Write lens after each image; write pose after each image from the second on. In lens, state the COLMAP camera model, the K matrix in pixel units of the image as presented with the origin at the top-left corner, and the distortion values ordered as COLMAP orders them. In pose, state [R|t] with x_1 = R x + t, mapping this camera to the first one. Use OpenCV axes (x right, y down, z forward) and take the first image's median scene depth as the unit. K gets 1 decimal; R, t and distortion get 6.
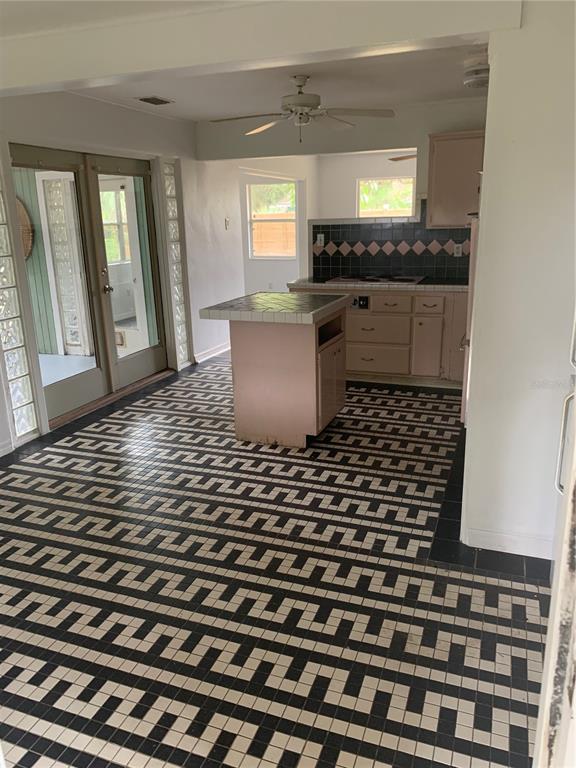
lens RADIAL K [[581.7, 0, 286.9], [0, 581.7, 384.1], [0, 0, 1]] dist [-0.001210, -0.005500]
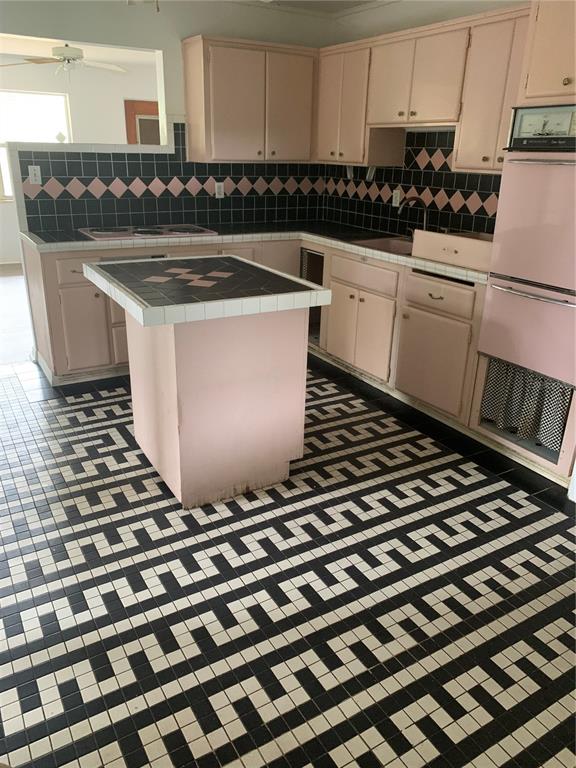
lens RADIAL K [[581.7, 0, 287.8], [0, 581.7, 382.3], [0, 0, 1]] dist [-0.001210, -0.005500]
pose [[0.614438, -0.249531, 0.748465, -0.365262], [0.177662, 0.968062, 0.176895, -0.101185], [-0.768702, 0.024283, 0.639146, 0.429672]]
